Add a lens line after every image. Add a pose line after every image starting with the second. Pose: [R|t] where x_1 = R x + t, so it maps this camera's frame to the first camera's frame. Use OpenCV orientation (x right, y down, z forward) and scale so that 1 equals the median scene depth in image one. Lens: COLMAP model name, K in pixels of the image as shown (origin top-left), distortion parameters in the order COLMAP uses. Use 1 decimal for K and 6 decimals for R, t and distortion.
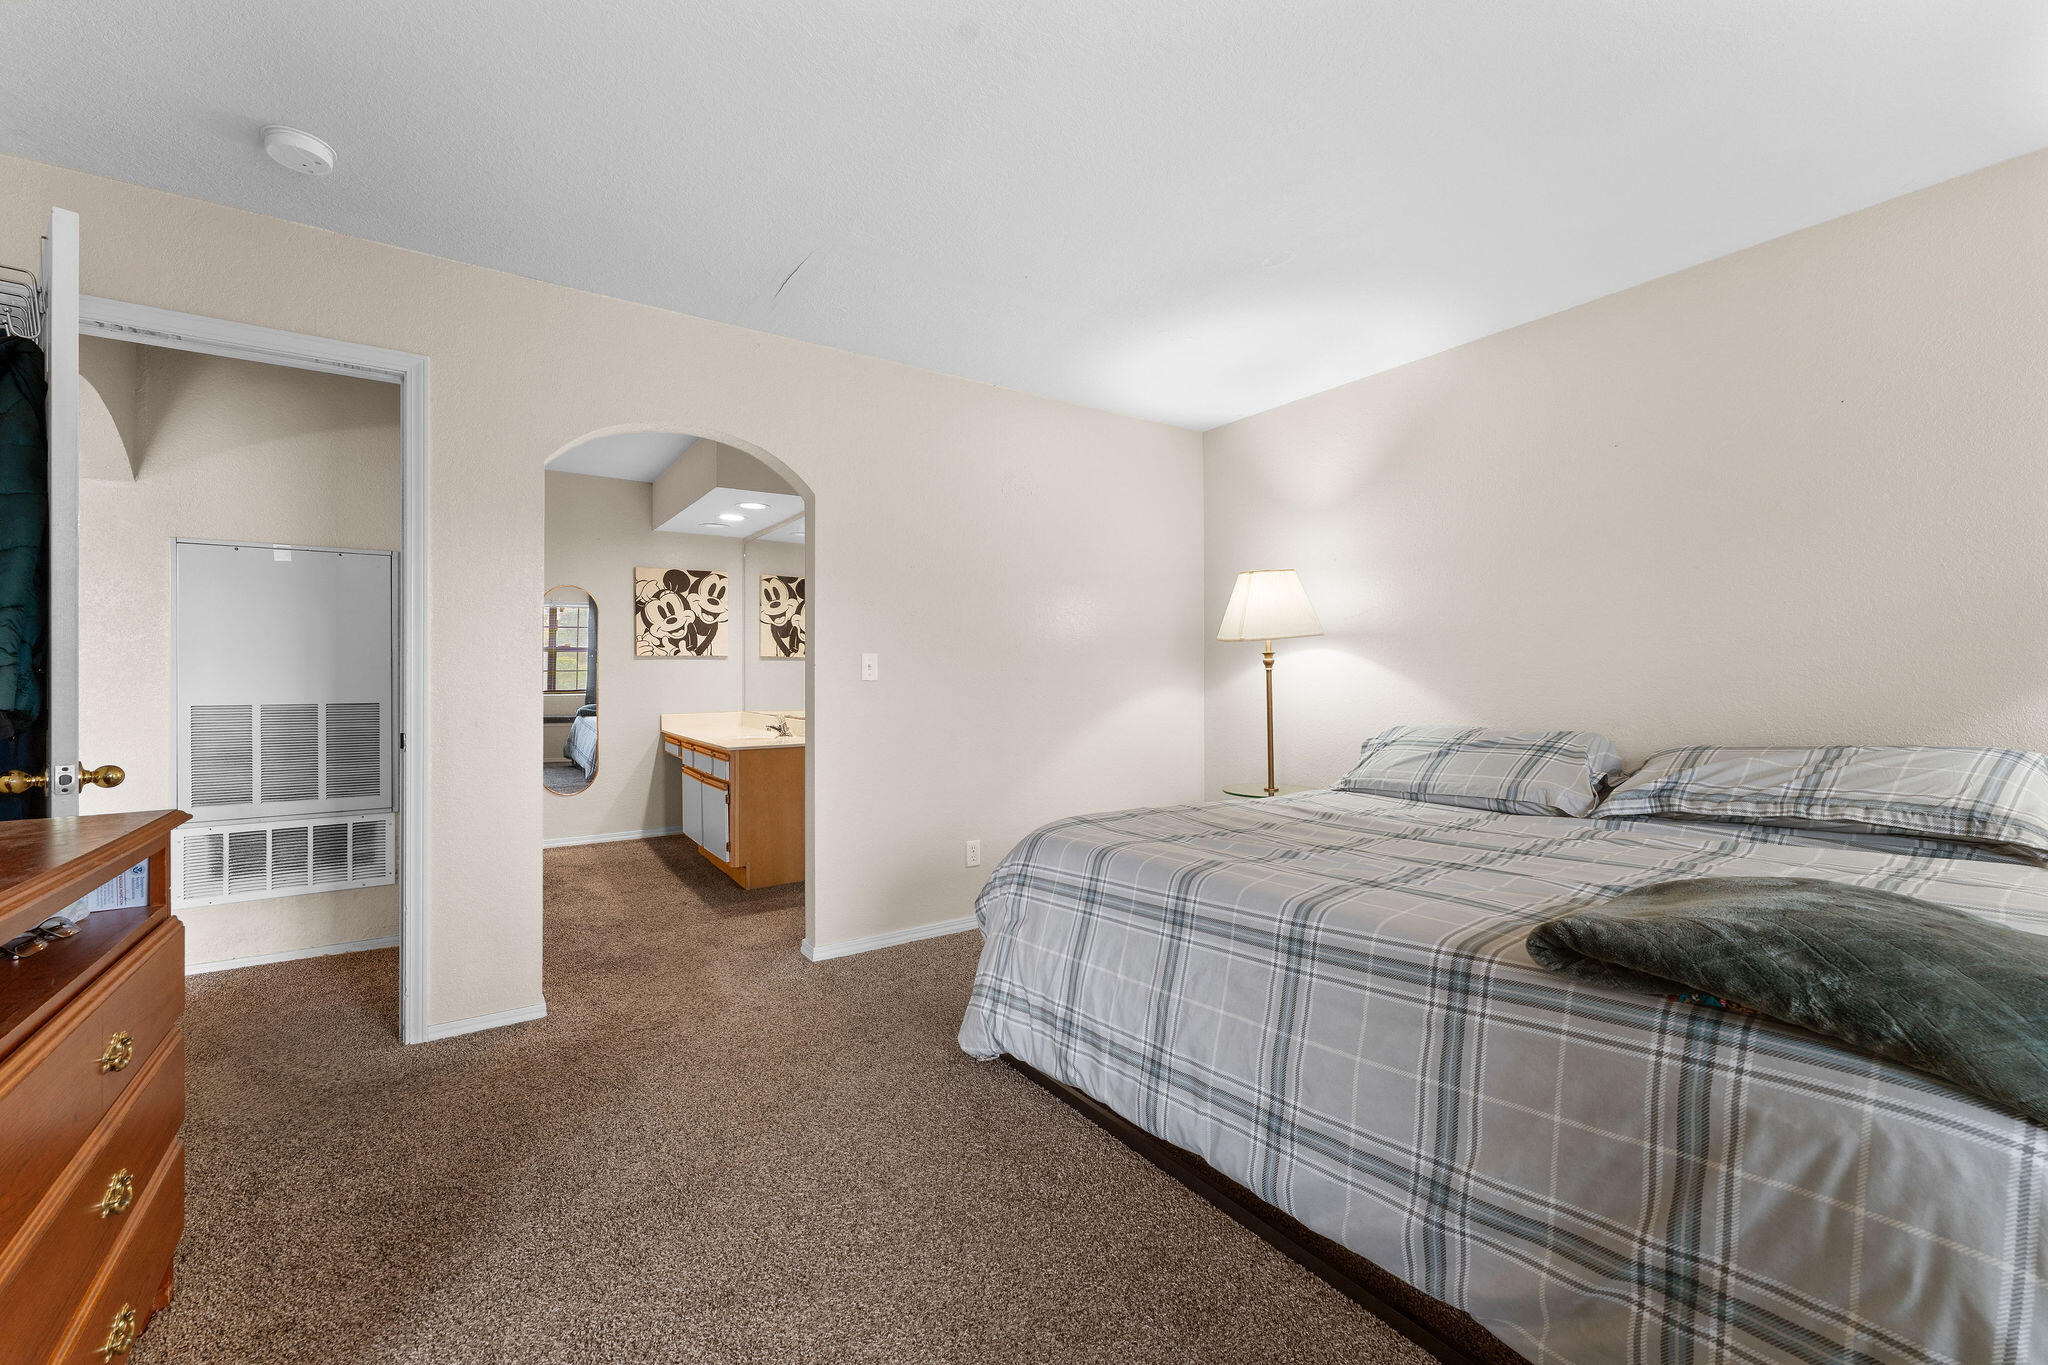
lens RADIAL K [[813.0, 0, 1024.9], [0, 813.0, 686.5], [0, 0, 1]] dist [-0.000291, -0.000257]
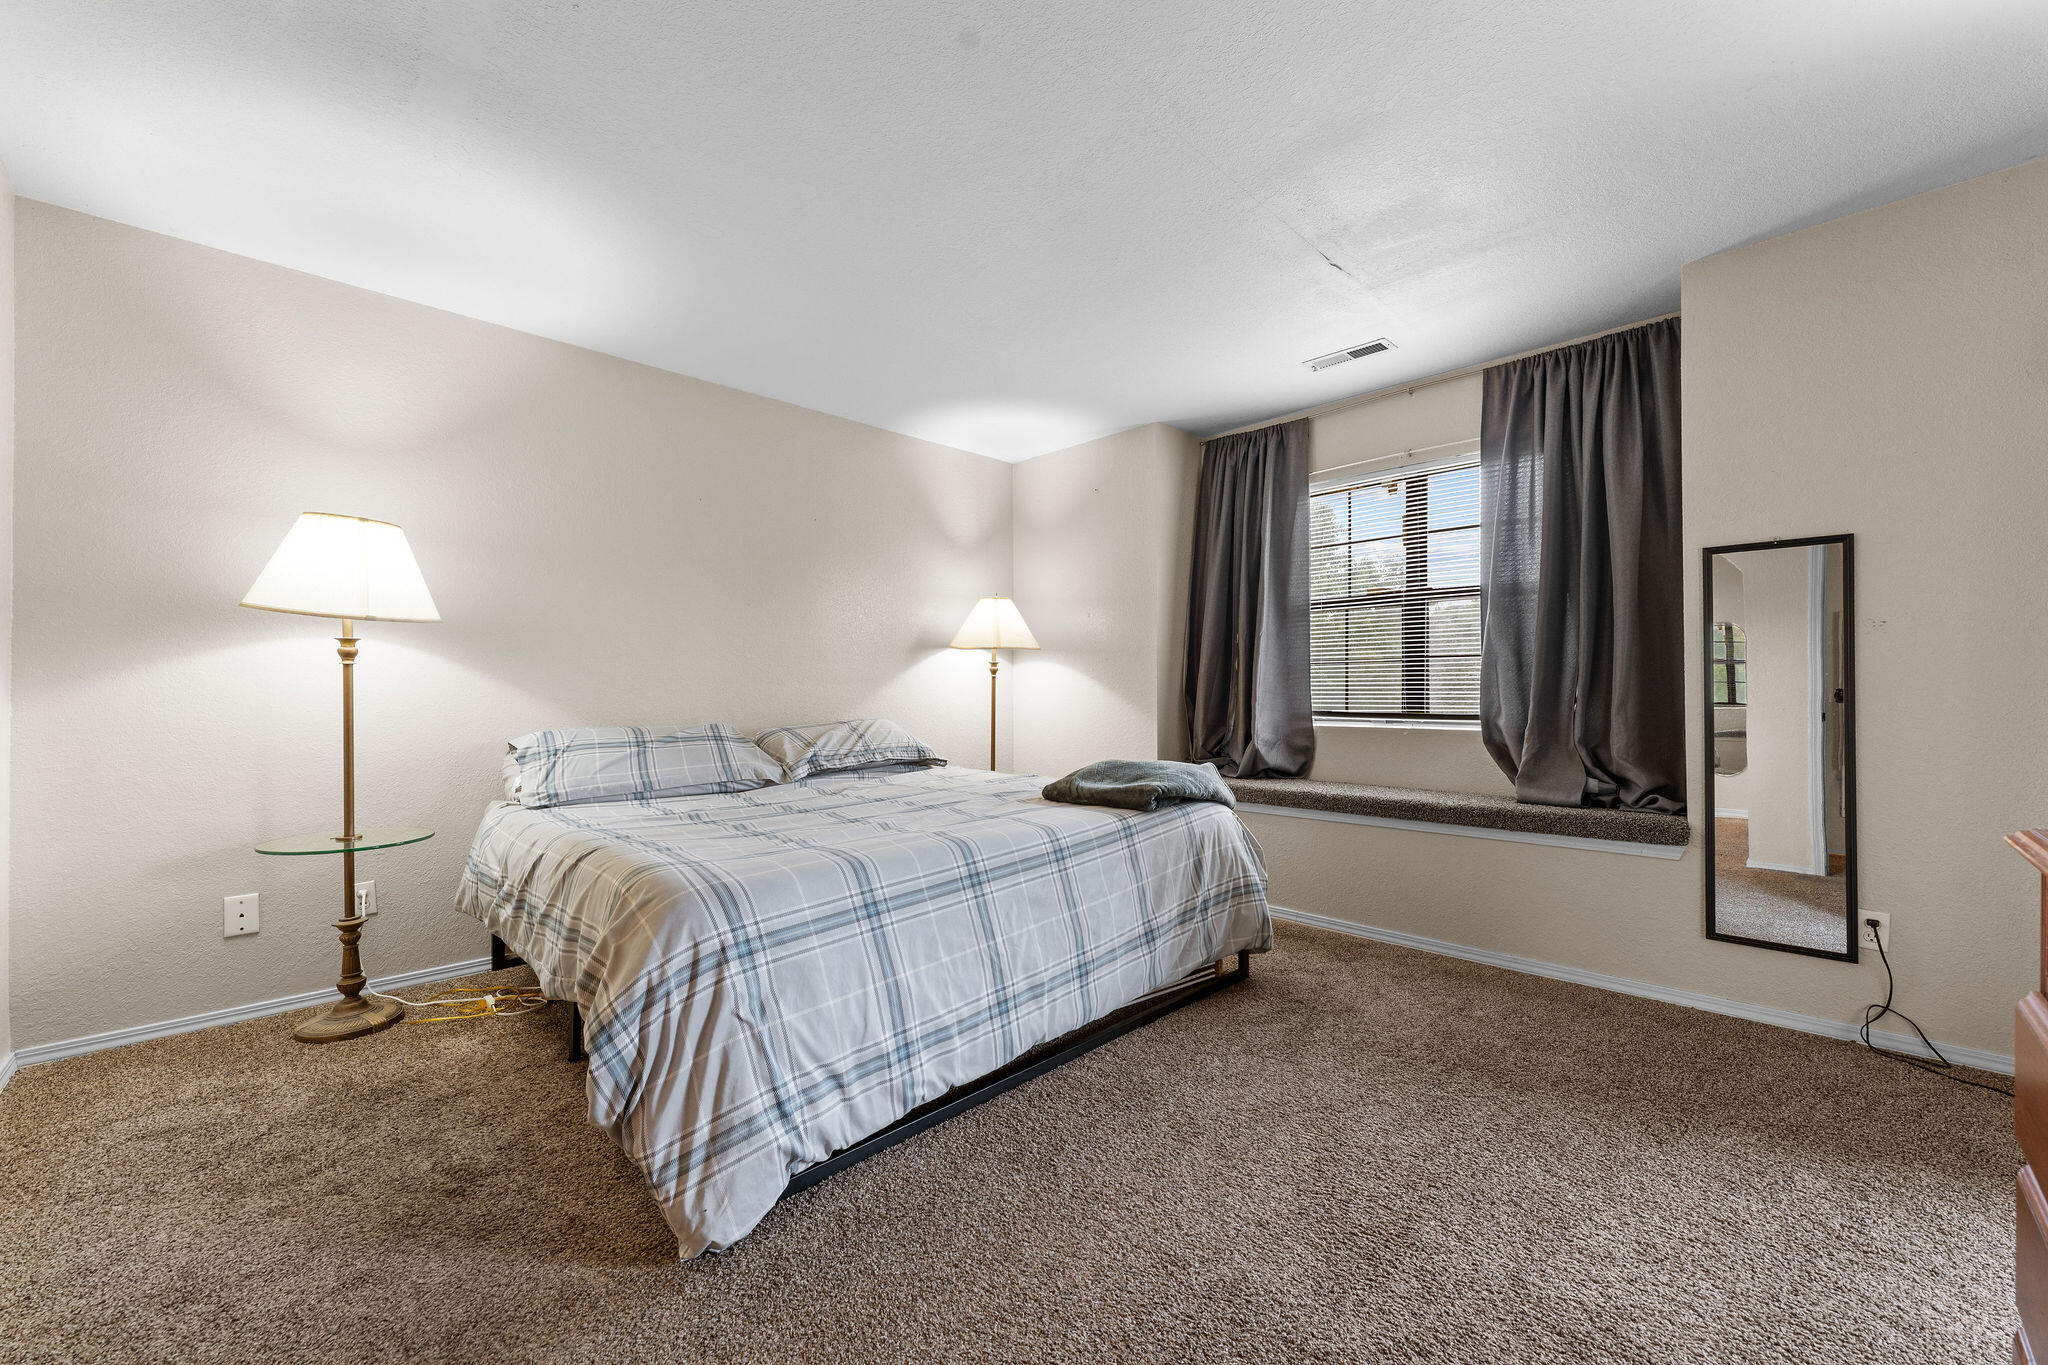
lens RADIAL K [[813.0, 0, 1024.9], [0, 813.0, 686.5], [0, 0, 1]] dist [-0.000291, -0.000257]
pose [[-0.168458, 0.010861, 0.985649, -0.889089], [0.010412, 0.999903, -0.009239, 0.020932], [-0.985654, 0.008706, -0.168555, 1.039245]]
